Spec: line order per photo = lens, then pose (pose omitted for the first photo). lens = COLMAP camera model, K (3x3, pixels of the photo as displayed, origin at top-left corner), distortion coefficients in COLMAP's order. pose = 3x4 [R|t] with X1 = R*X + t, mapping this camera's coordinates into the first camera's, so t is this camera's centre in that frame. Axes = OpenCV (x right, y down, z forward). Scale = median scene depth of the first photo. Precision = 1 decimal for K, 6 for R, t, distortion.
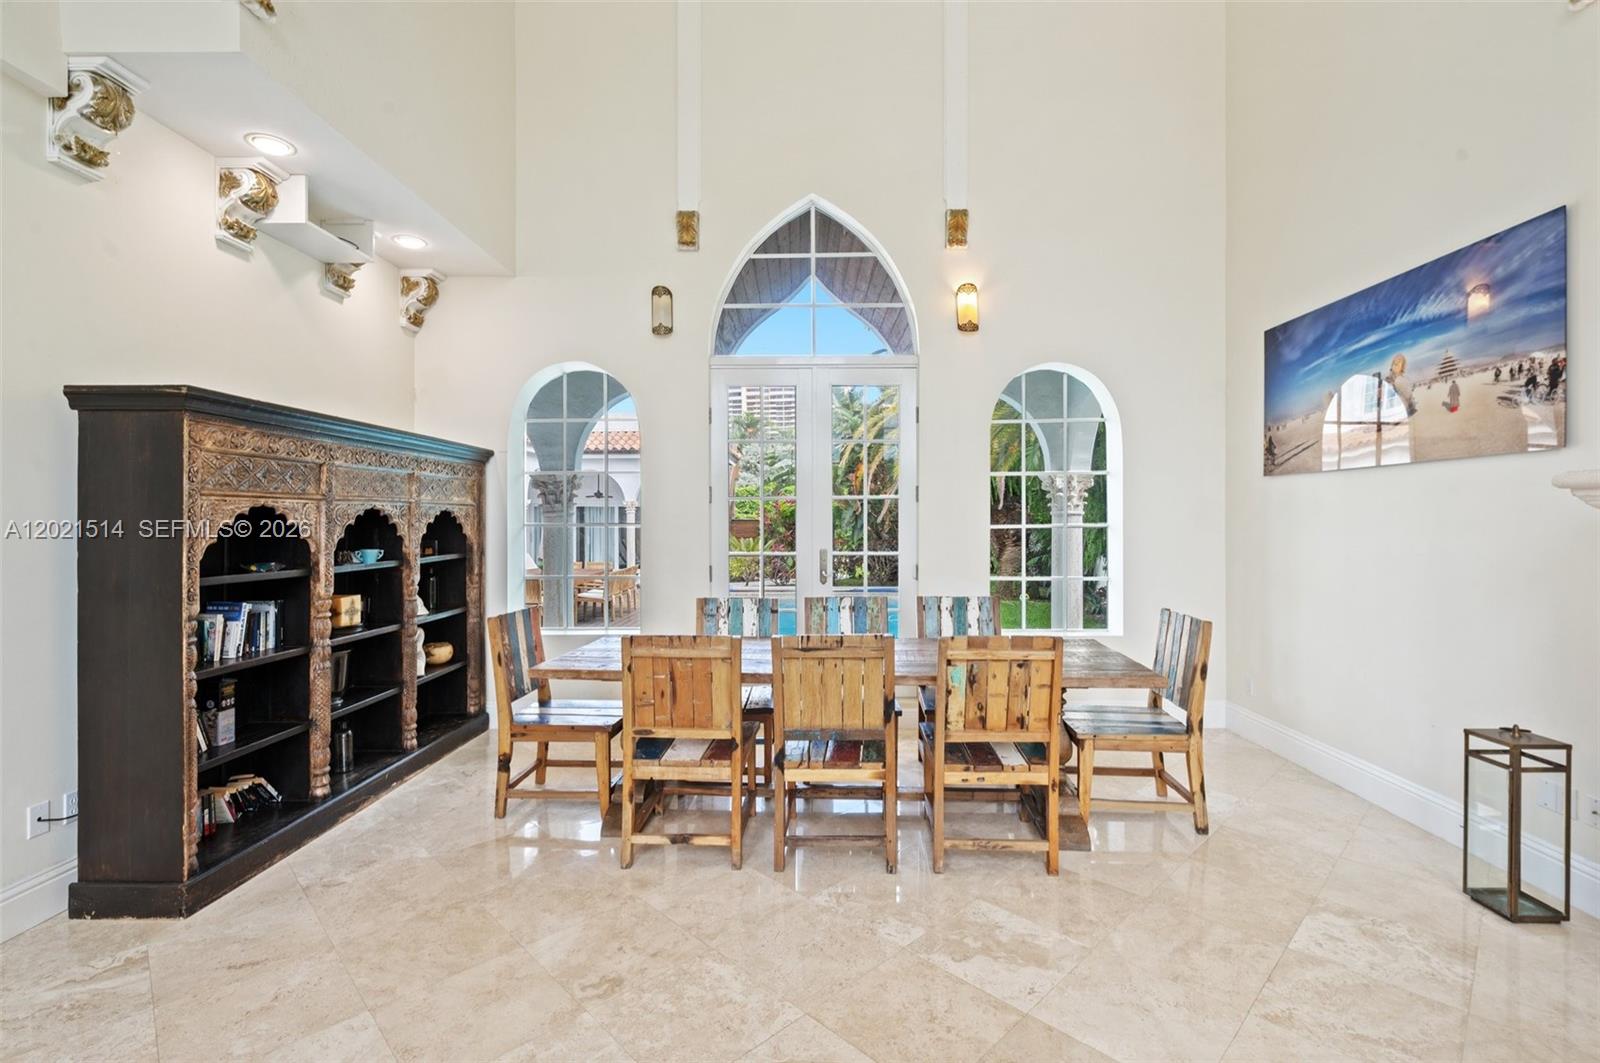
lens RADIAL K [[719.4, 0, 806.9], [0, 719.4, 518.7], [0, 0, 1]] dist [-0.000618, -0.000082]
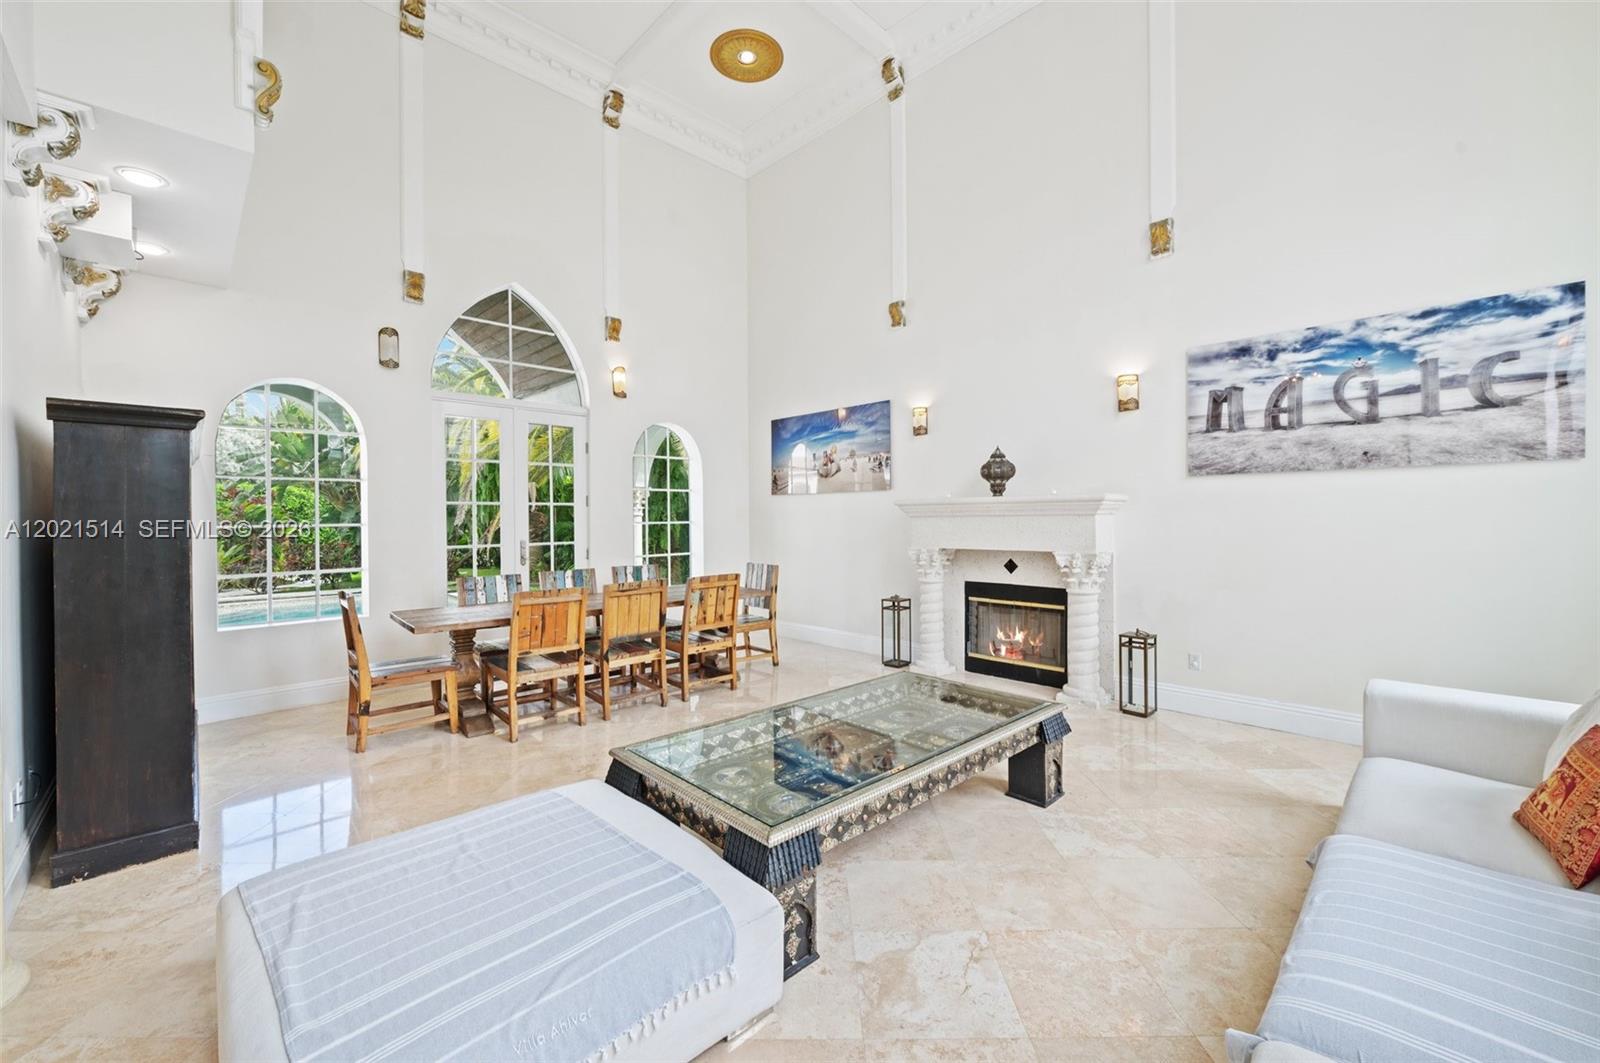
lens RADIAL K [[636.6, 0, 797.8], [0, 636.6, 521.4], [0, 0, 1]] dist [-0.002241, -0.000126]
pose [[0.712935, -0.009318, 0.701168, -0.671687], [0.006447, 0.999957, 0.006733, 0.001900], [-0.701201, -0.000279, 0.712964, -0.358057]]
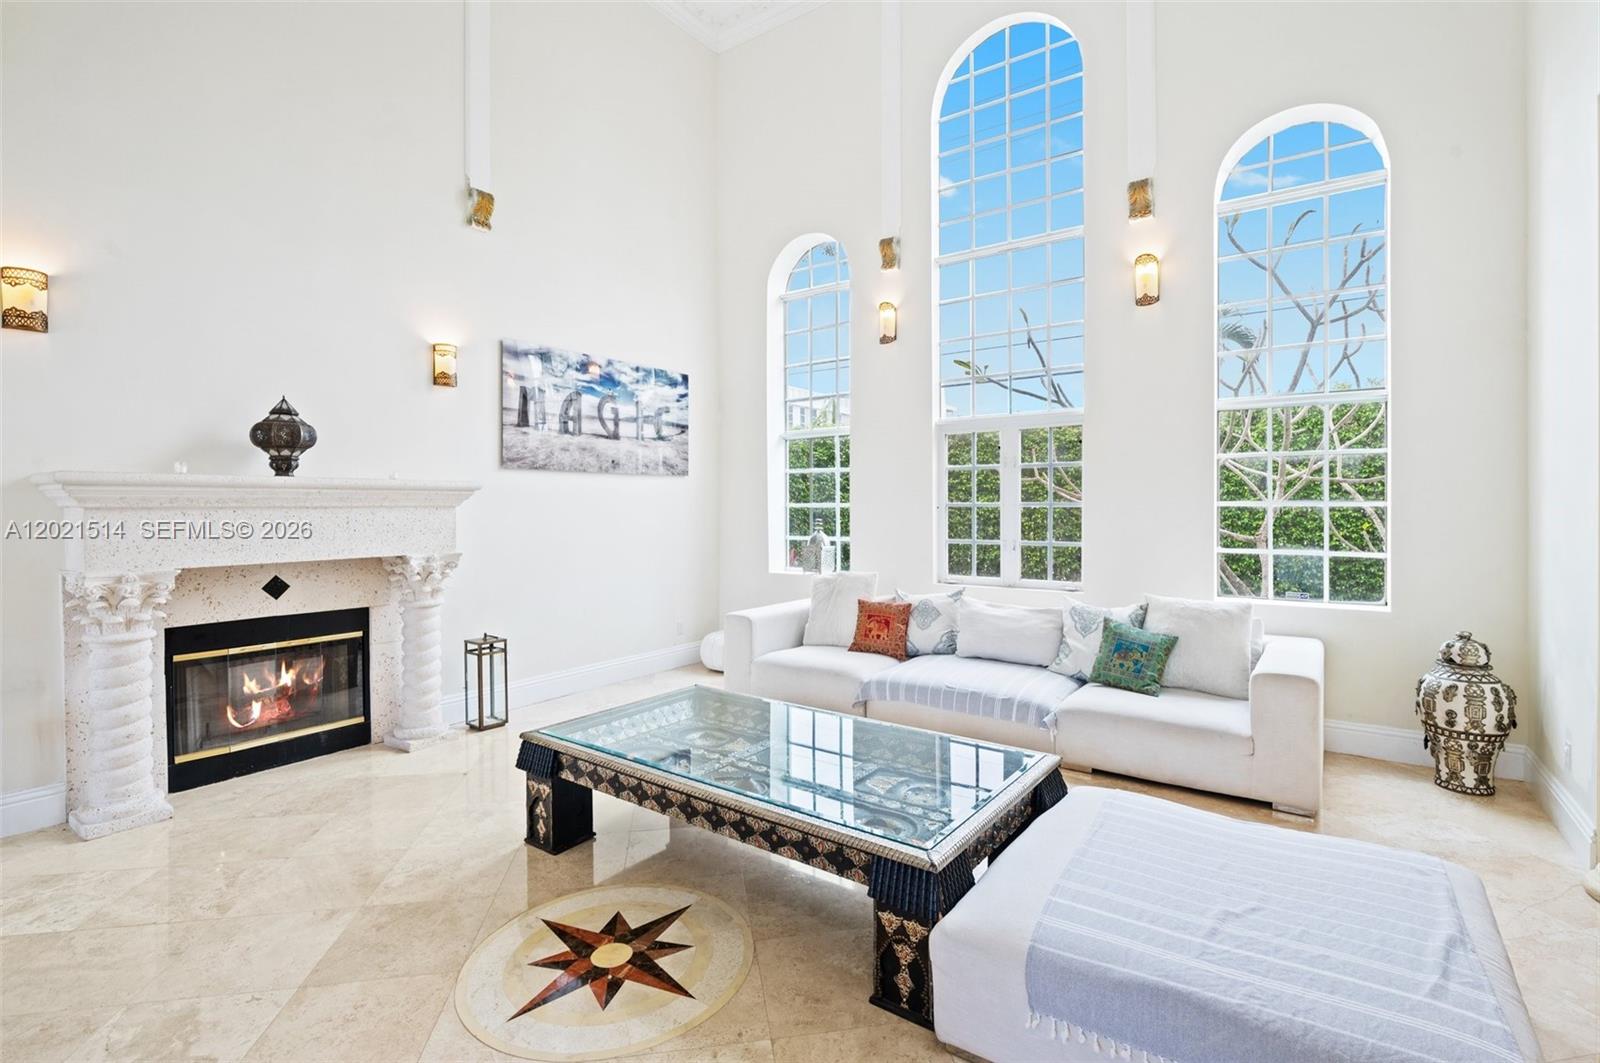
lens RADIAL K [[732.3, 0, 805.4], [0, 732.3, 510.0], [0, 0, 1]] dist [-0.000042, -0.000044]
pose [[-0.815564, 0.001588, 0.578665, -0.529065], [0.003628, 0.999991, 0.002370, 0.005791], [-0.578656, 0.004032, -0.815562, 0.842805]]
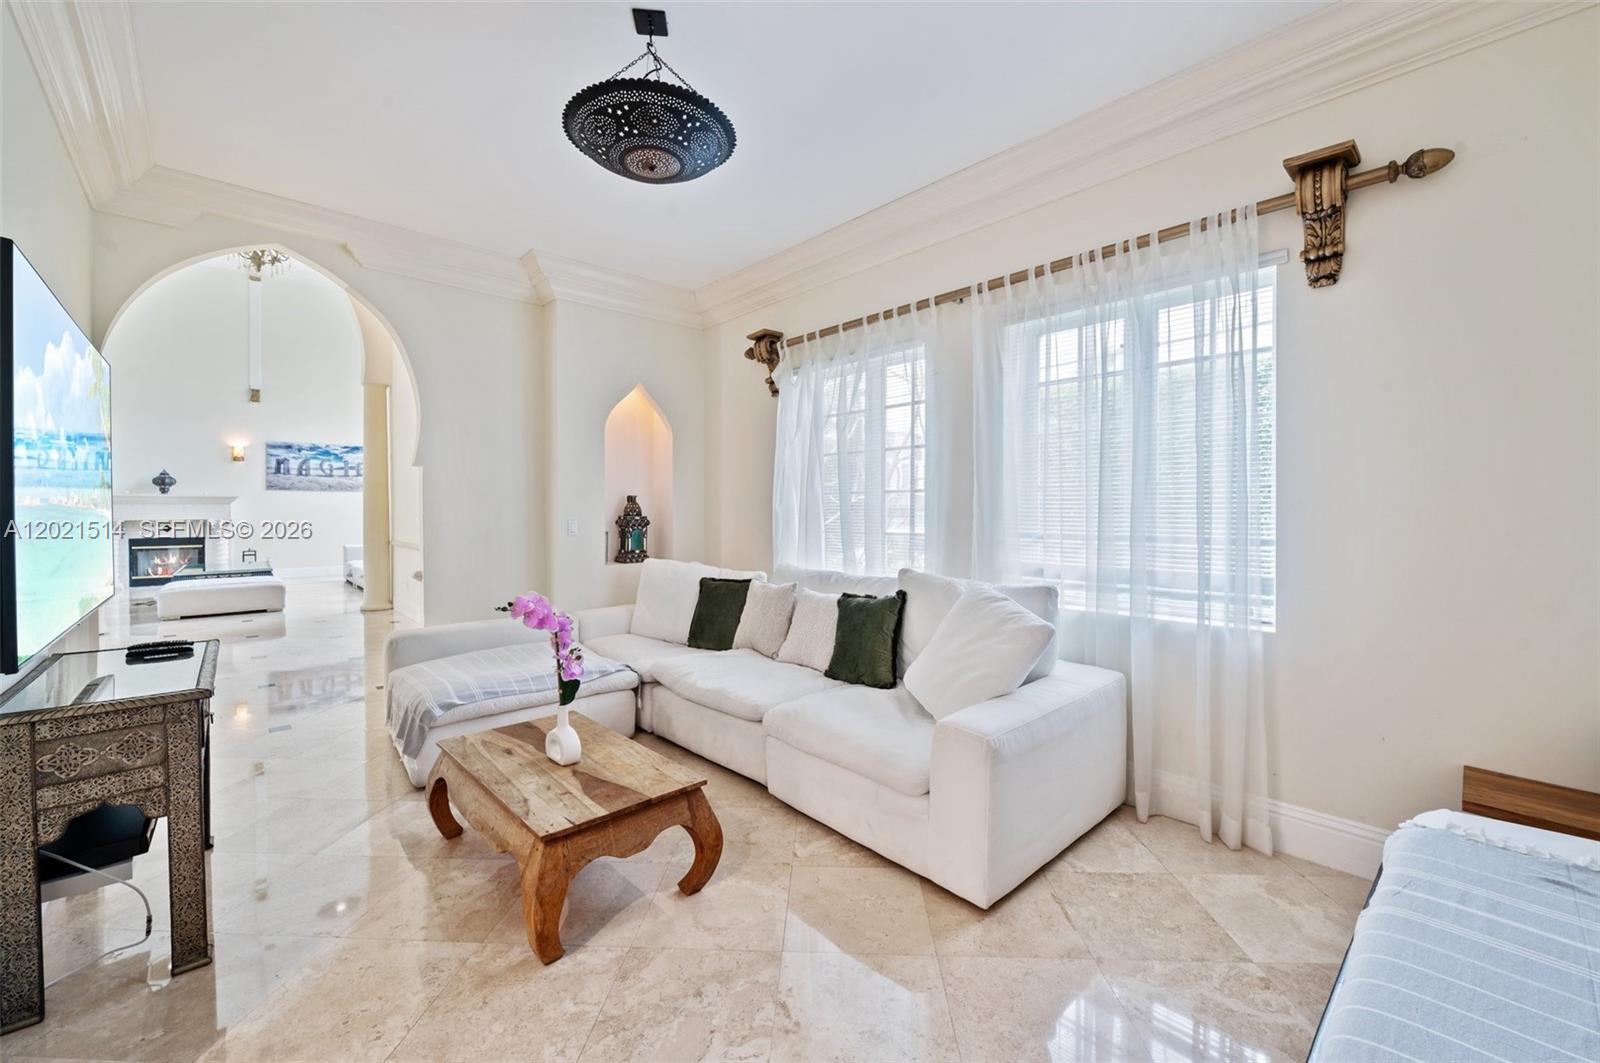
lens RADIAL K [[646.3, 0, 805.4], [0, 646.3, 513.6], [0, 0, 1]] dist [-0.002123, -0.000346]
pose [[-0.678255, -0.002690, 0.734821, -3.700942], [0.001215, 0.999988, 0.004783, 0.039811], [-0.734825, 0.004137, -0.678244, 0.231922]]
